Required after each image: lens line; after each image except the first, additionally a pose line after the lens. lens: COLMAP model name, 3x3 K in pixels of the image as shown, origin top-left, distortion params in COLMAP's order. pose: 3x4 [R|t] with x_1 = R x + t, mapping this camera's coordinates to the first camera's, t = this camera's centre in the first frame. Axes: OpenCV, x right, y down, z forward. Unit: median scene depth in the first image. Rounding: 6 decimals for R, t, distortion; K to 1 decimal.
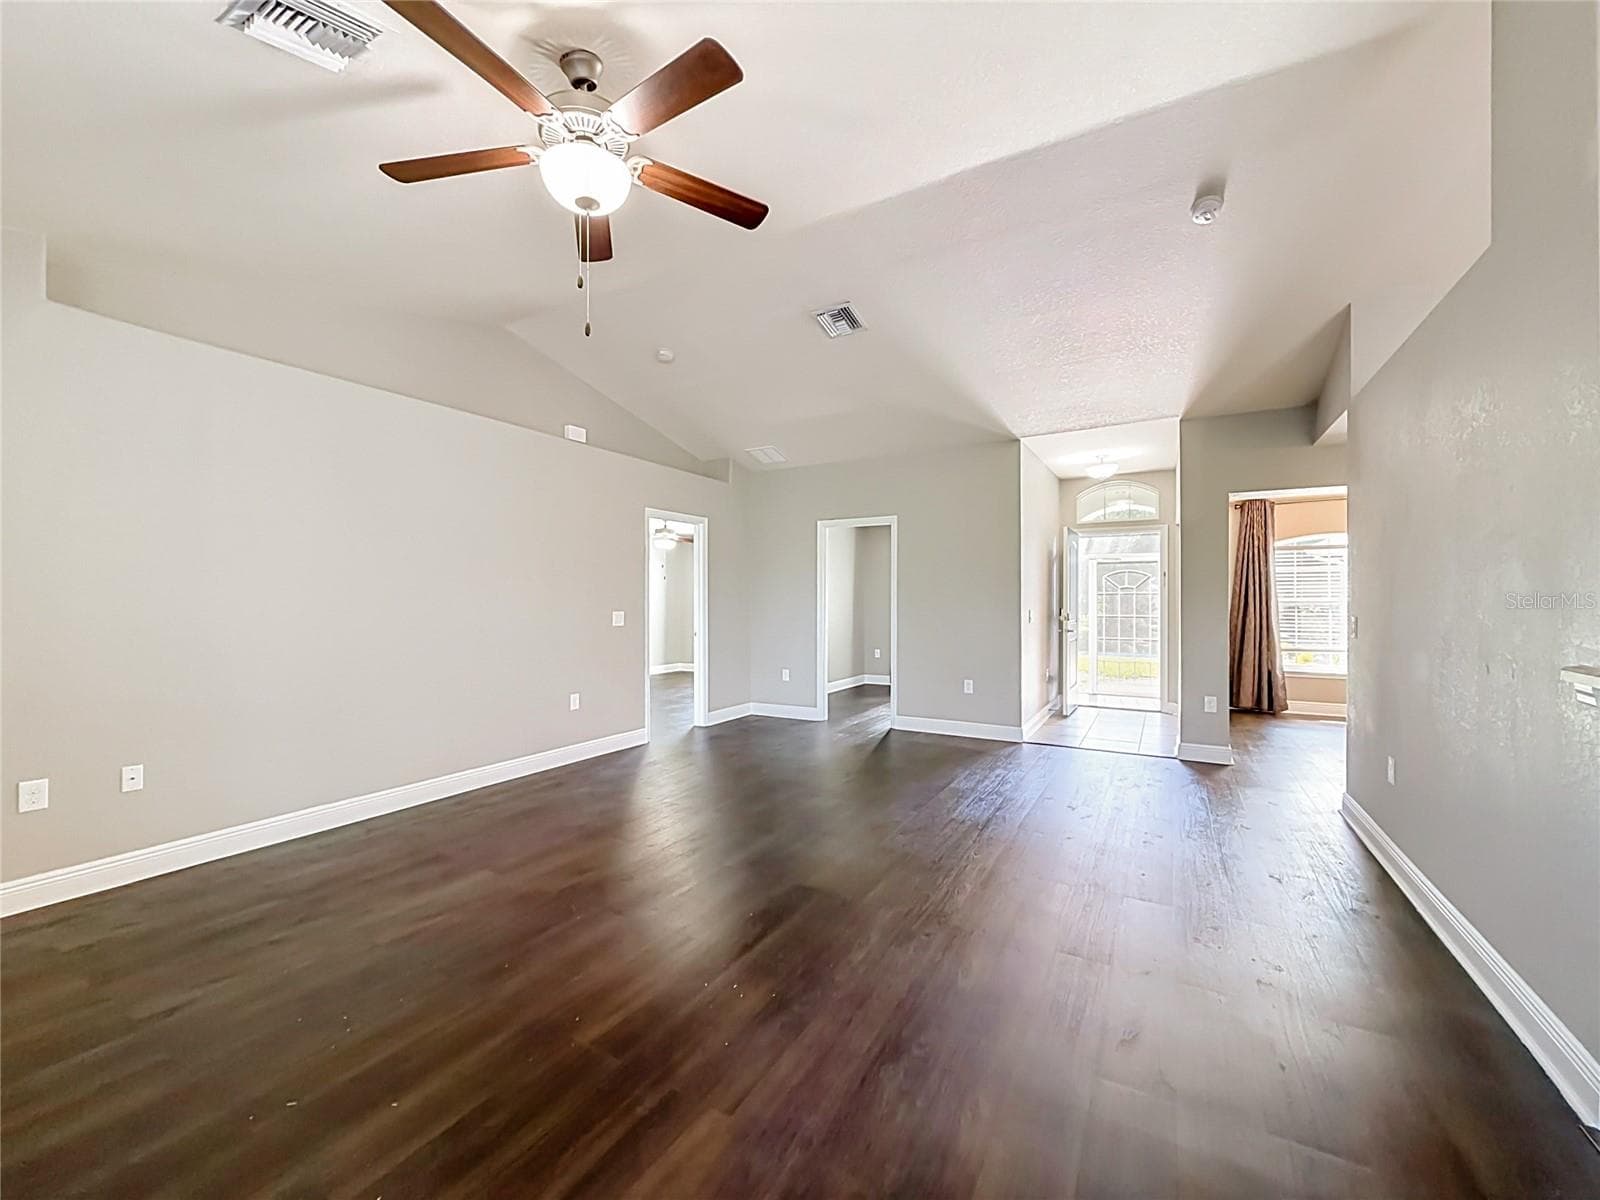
lens RADIAL K [[652.8, 0, 798.5], [0, 652.8, 601.0], [0, 0, 1]] dist [0.010863, -0.000257]
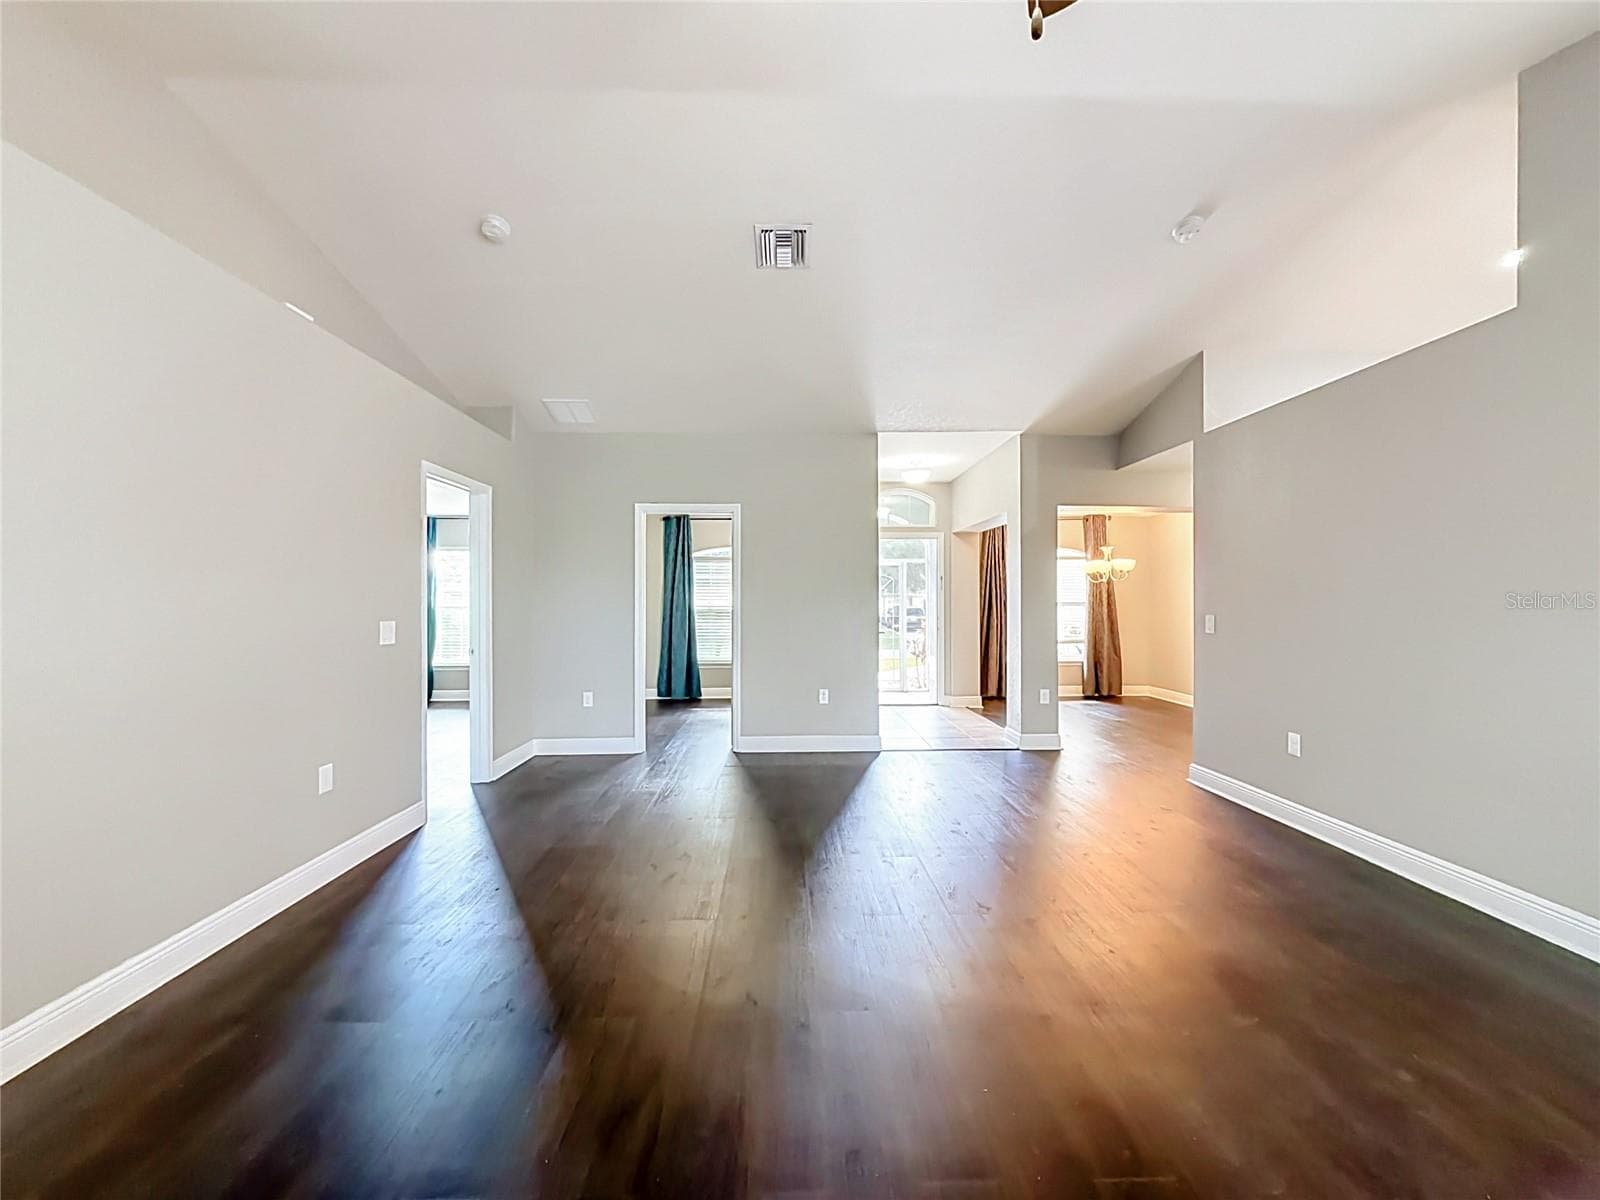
lens RADIAL K [[652.8, 0, 798.8], [0, 652.8, 603.1], [0, 0, 1]] dist [0.010863, -0.000257]
pose [[0.845919, -0.001365, 0.533309, -0.254560], [0.001951, 0.999998, -0.000535, 0.000474], [-0.533307, 0.001493, 0.845920, 0.242399]]
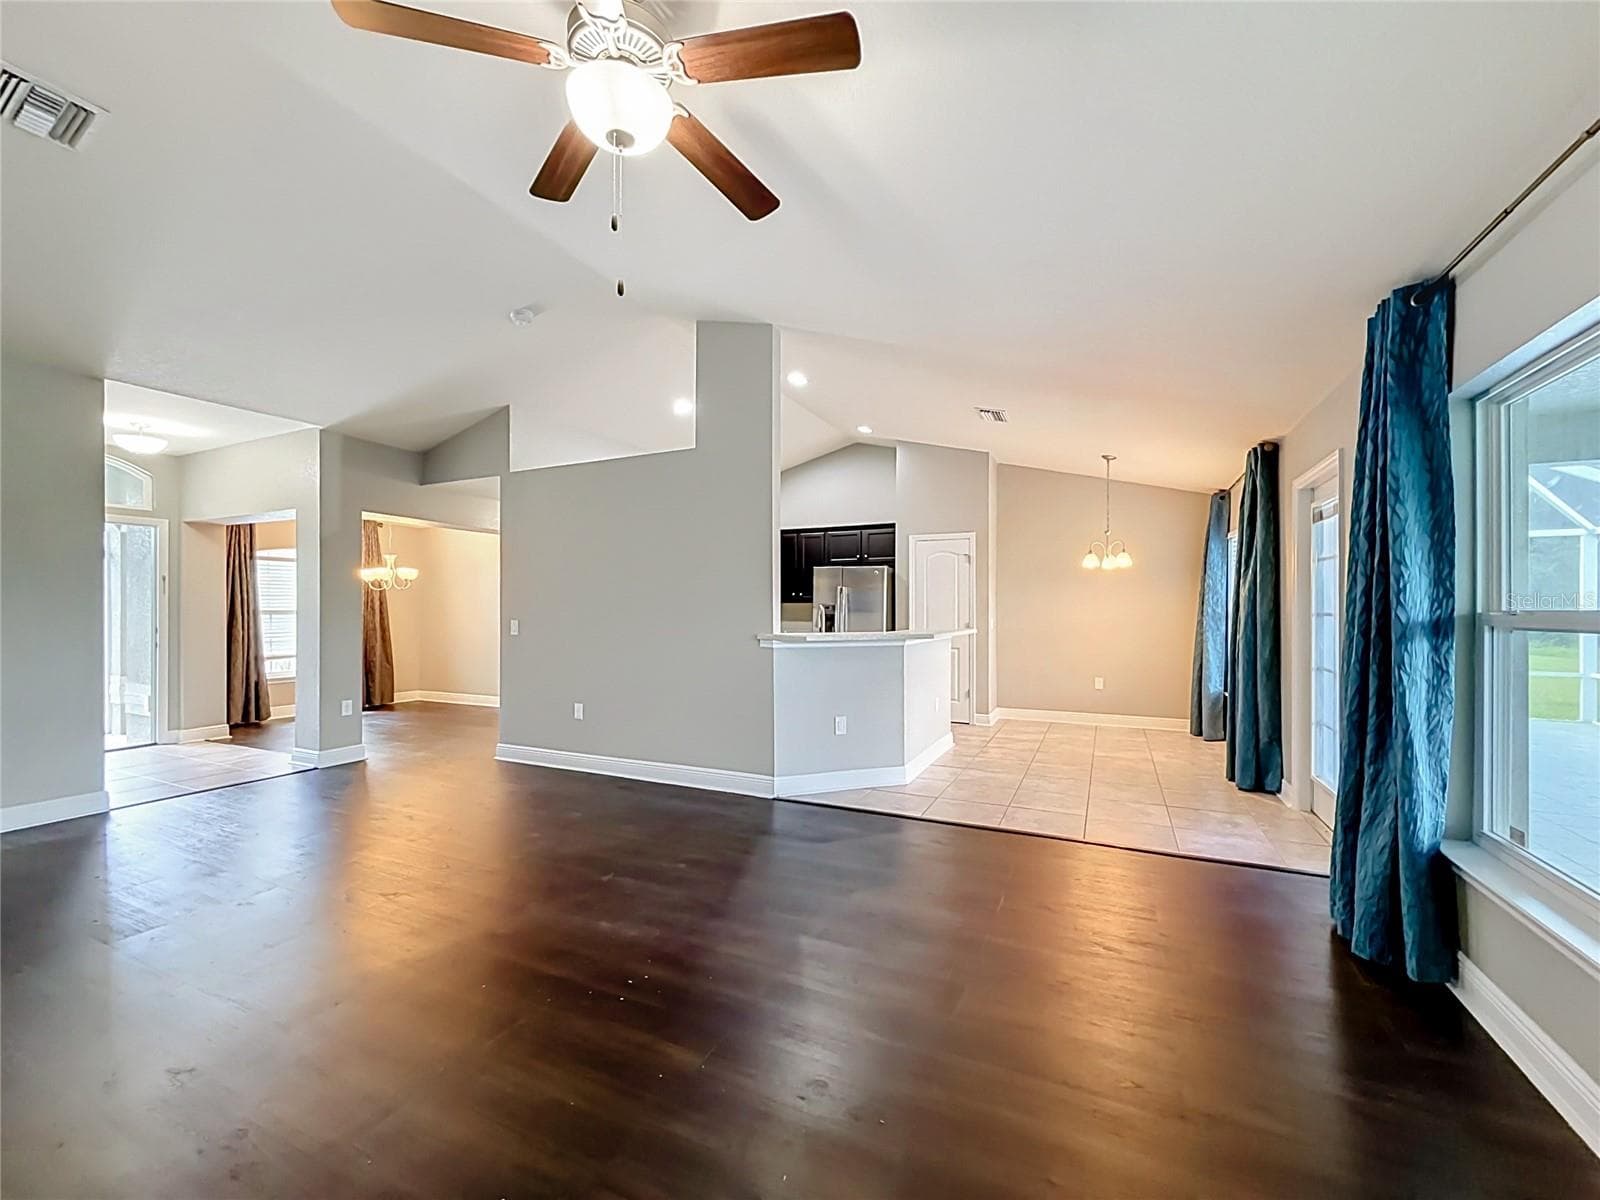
lens RADIAL K [[652.8, 0, 813.3], [0, 652.8, 613.8], [0, 0, 1]] dist [0.010863, -0.000257]
pose [[-0.095545, -0.004069, 0.995417, -0.424532], [0.004645, 0.999979, 0.004534, 0.004051], [-0.995414, 0.005057, -0.095525, 0.295102]]
